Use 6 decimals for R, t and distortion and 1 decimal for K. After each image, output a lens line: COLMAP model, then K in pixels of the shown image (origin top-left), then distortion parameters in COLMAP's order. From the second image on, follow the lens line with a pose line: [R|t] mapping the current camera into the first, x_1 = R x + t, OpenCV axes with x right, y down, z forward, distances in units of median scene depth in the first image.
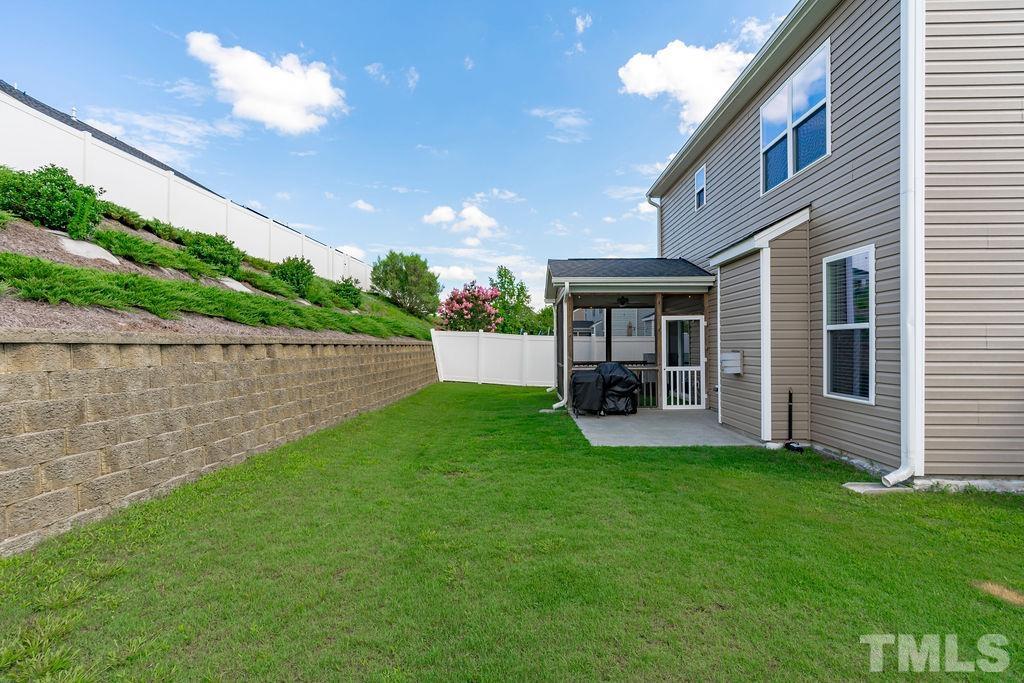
lens RADIAL K [[474.9, 0, 514.3], [0, 474.9, 341.1], [0, 0, 1]] dist [-0.003761, 0.003234]
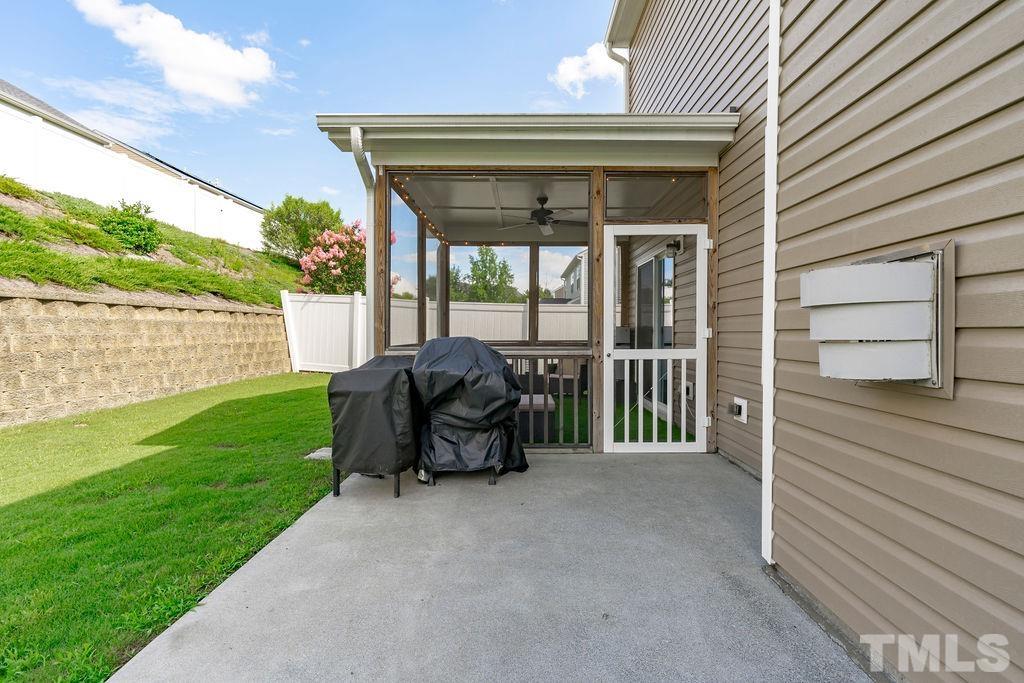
lens RADIAL K [[514.6, 0, 502.3], [0, 514.6, 338.5], [0, 0, 1]] dist [-0.004940, -0.001202]
pose [[0.999856, 0.009003, 0.014390, 0.218852], [-0.009403, 0.999566, 0.027923, 0.033489], [-0.014133, -0.028055, 0.999506, 0.559561]]
